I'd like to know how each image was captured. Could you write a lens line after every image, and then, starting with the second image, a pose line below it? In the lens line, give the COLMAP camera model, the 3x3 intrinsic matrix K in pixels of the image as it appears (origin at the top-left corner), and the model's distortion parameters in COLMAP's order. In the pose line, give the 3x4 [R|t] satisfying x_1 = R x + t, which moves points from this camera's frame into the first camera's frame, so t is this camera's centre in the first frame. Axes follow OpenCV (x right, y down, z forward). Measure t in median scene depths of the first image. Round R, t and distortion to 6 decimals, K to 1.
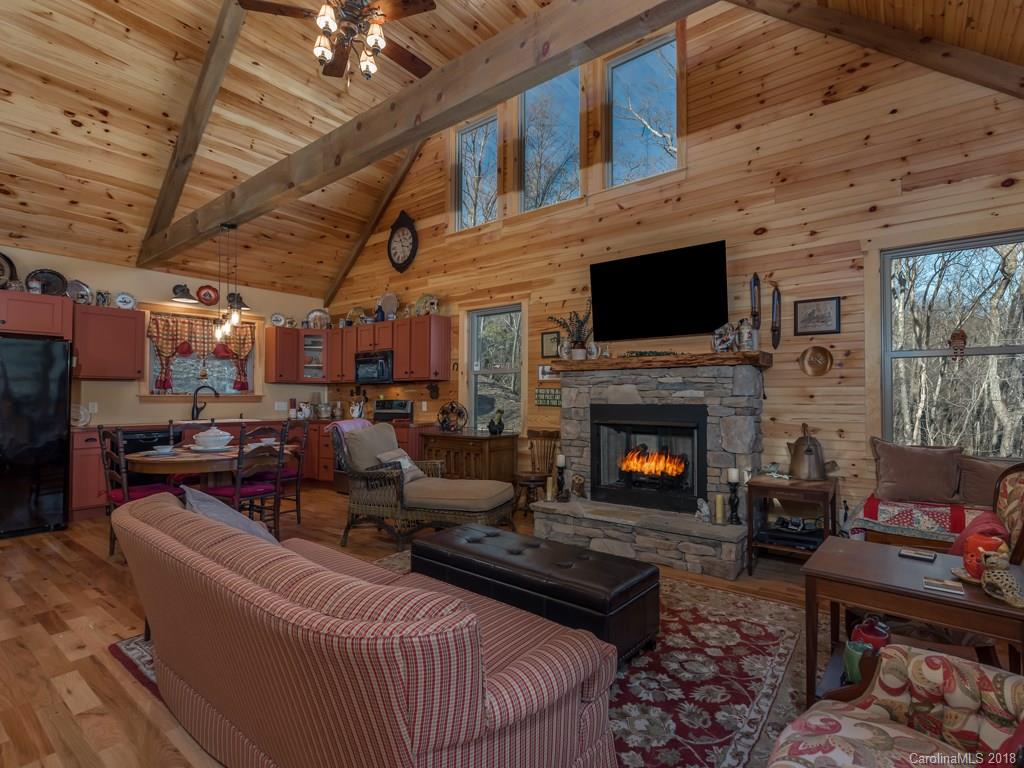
lens RADIAL K [[486.4, 0, 549.9], [0, 486.4, 386.4], [0, 0, 1]] dist [0.000765, 0.000213]
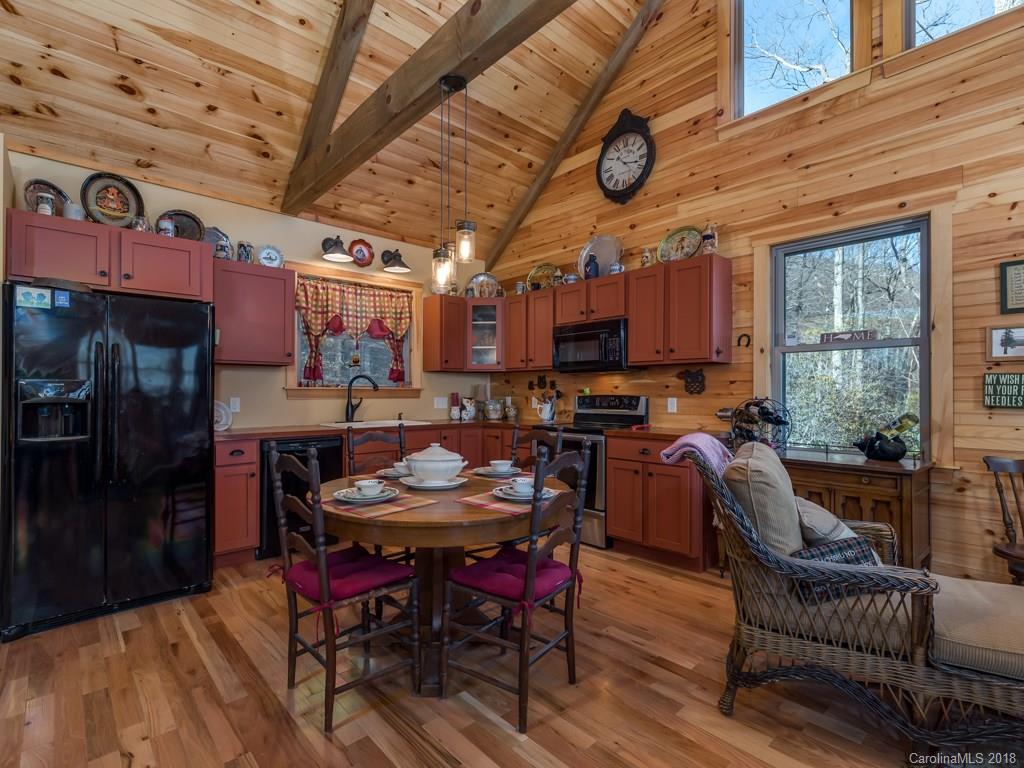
lens RADIAL K [[497.8, 0, 505.2], [0, 497.8, 387.0], [0, 0, 1]] dist [0.000581, 0.000078]
pose [[0.976088, -0.000412, -0.217375, -0.346501], [0.003170, 0.999919, 0.012342, 0.008502], [0.217352, -0.012736, 0.976010, 0.327814]]
